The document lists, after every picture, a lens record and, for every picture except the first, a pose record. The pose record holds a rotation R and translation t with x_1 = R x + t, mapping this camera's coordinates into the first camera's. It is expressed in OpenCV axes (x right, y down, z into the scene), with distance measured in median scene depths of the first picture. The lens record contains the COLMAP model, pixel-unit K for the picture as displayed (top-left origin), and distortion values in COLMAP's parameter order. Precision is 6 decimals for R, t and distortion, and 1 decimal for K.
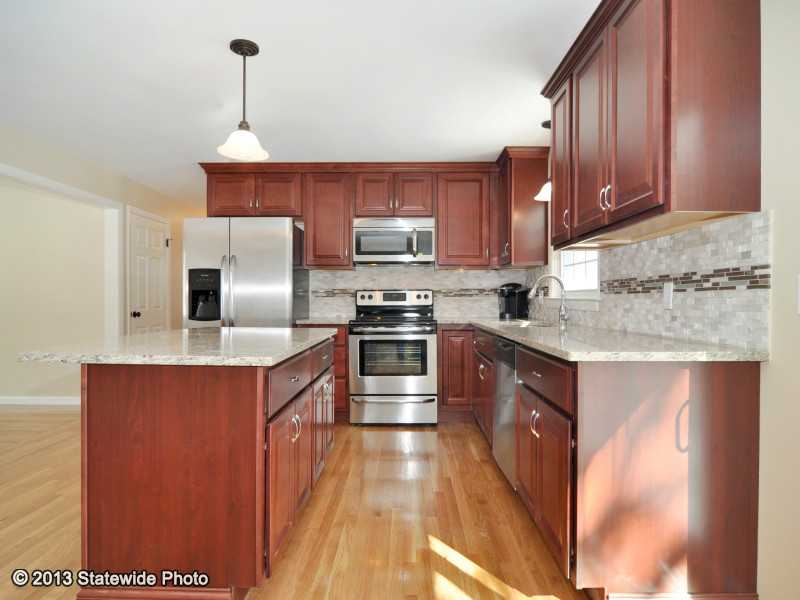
lens RADIAL K [[500.4, 0, 411.0], [0, 500.4, 326.5], [0, 0, 1]] dist [0.002427, -0.000276]
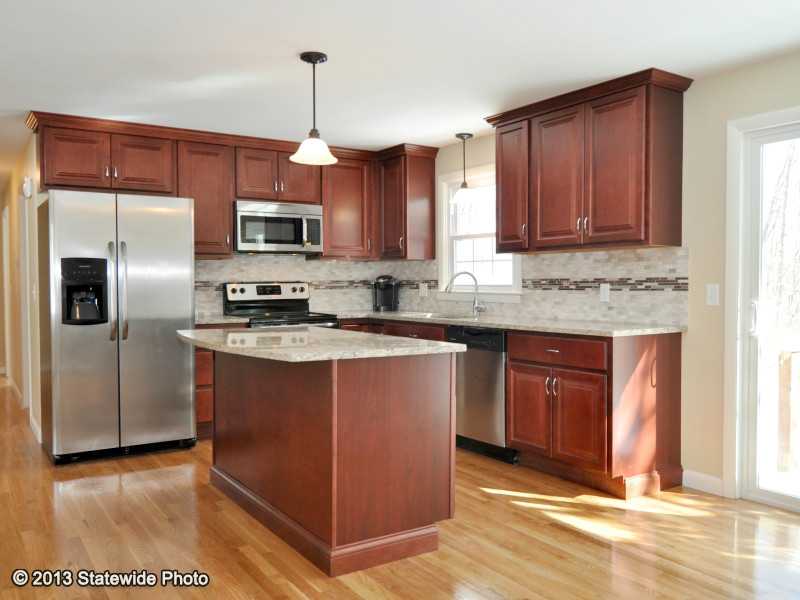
lens RADIAL K [[690.8, 0, 432.2], [0, 690.8, 361.7], [0, 0, 1]] dist [0.012625, 0.008271]
pose [[0.815119, -0.070049, 0.575043, -0.869901], [0.034195, 0.996749, 0.072947, -0.020928], [-0.578284, -0.039797, 0.814864, -0.293428]]
